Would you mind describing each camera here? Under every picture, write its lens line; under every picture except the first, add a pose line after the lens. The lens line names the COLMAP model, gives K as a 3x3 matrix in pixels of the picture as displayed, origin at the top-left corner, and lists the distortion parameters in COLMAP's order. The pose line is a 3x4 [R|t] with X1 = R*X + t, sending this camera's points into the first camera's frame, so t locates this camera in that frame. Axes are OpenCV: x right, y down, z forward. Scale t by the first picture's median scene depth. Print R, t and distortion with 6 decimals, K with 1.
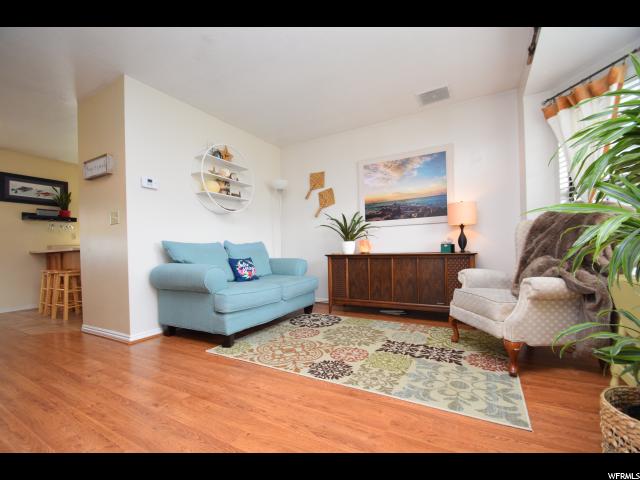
lens RADIAL K [[280.3, 0, 316.4], [0, 280.3, 250.1], [0, 0, 1]] dist [0.000440, -0.001026]
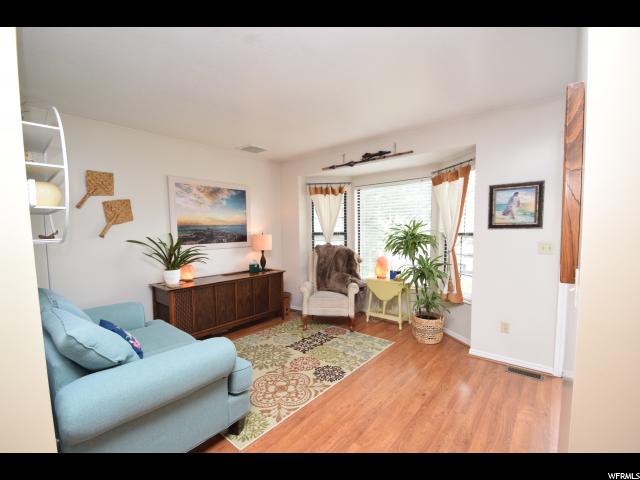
lens RADIAL K [[280.3, 0, 316.4], [0, 280.3, 250.1], [0, 0, 1]] dist [0.000440, -0.001026]
pose [[0.183437, -0.052664, 0.981620, -0.700368], [0.008909, 0.998612, 0.051911, -0.141115], [-0.982991, -0.000778, 0.183651, 0.432589]]
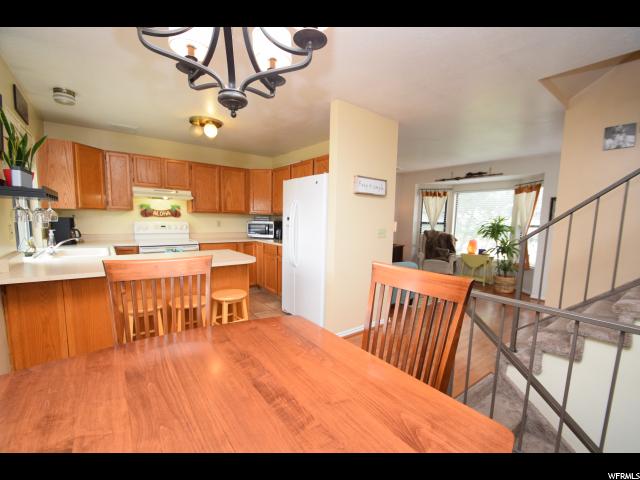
lens RADIAL K [[280.3, 0, 316.4], [0, 280.3, 250.1], [0, 0, 1]] dist [0.000440, -0.001026]
pose [[0.389386, -0.067824, 0.918574, -1.515699], [-0.032871, 0.995627, 0.087448, -0.105531], [-0.920488, -0.064245, 0.385454, 0.603589]]
